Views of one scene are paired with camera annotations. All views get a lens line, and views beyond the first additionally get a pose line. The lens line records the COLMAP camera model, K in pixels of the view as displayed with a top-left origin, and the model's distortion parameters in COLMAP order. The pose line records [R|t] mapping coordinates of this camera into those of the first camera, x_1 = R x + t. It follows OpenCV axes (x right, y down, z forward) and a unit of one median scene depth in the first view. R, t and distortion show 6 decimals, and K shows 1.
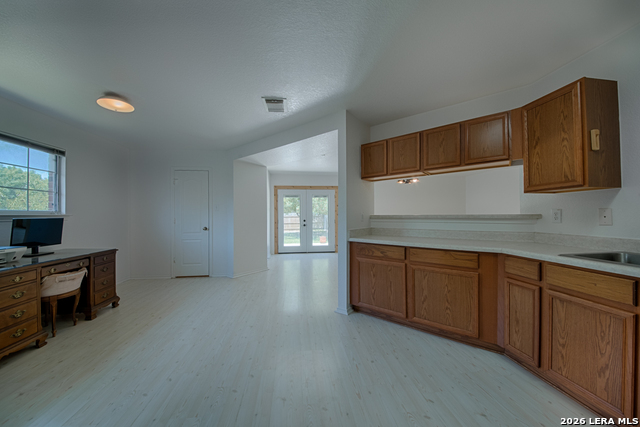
lens RADIAL K [[228.2, 0, 320.0], [0, 228.2, 213.5], [0, 0, 1]] dist [-0.030525, -0.000097]
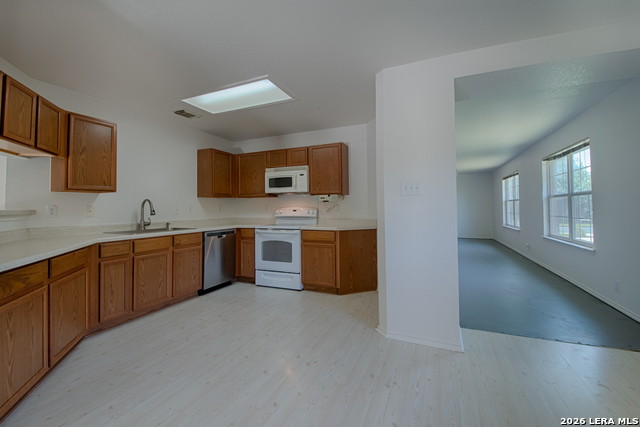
lens RADIAL K [[265.9, 0, 317.3], [0, 265.9, 201.7], [0, 0, 1]] dist [0.000552, -0.000244]
pose [[-0.868232, 0.023223, 0.495615, -0.696831], [0.009153, 0.999484, -0.030798, 0.013864], [-0.496074, -0.022203, -0.867996, 1.324822]]
